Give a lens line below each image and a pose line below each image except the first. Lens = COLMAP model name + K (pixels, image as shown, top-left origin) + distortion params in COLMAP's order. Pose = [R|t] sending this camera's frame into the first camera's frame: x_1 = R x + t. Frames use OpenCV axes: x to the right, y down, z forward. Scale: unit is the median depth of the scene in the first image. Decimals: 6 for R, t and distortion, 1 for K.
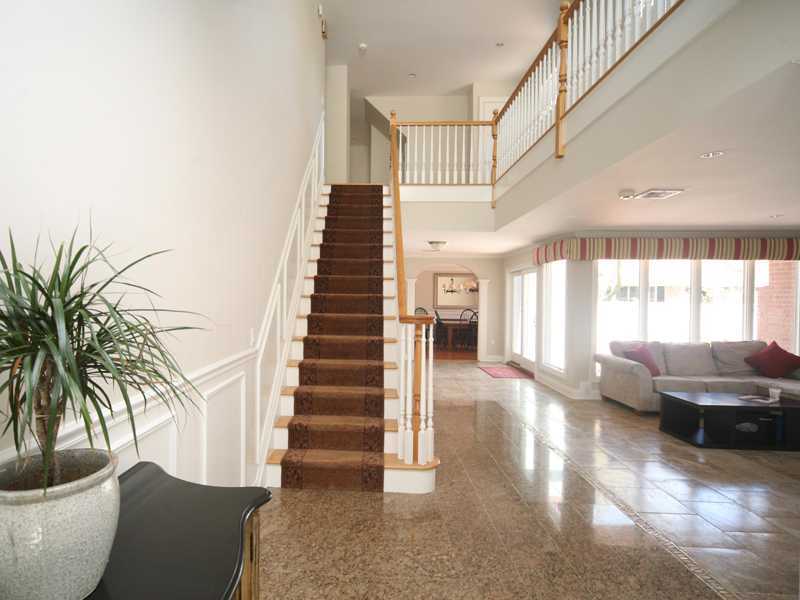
lens RADIAL K [[388.5, 0, 371.3], [0, 388.5, 300.0], [0, 0, 1]] dist [-0.006467, 0.000773]
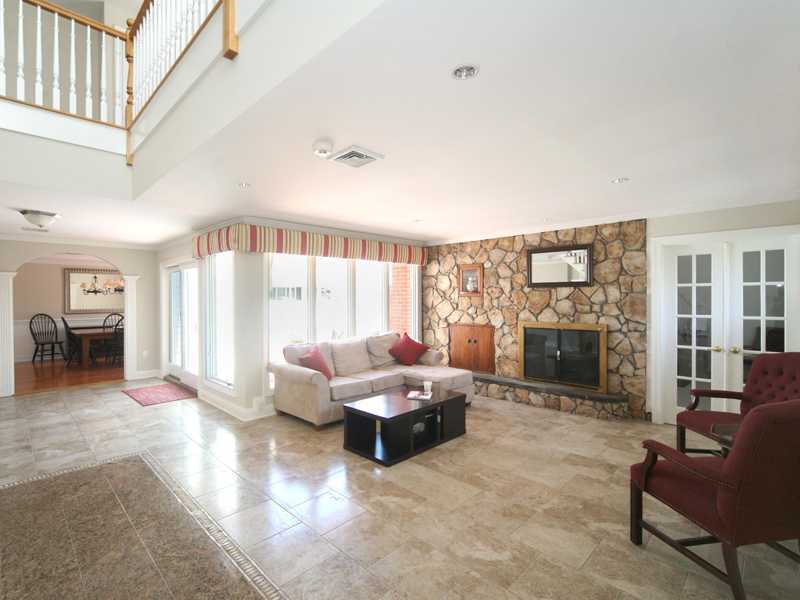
lens RADIAL K [[388.5, 0, 371.3], [0, 388.5, 300.0], [0, 0, 1]] dist [-0.006467, 0.000773]
pose [[0.681947, -0.019879, 0.731131, 0.105929], [0.019643, 0.999768, 0.008862, -0.003199], [-0.731138, 0.008318, 0.682179, 0.242341]]
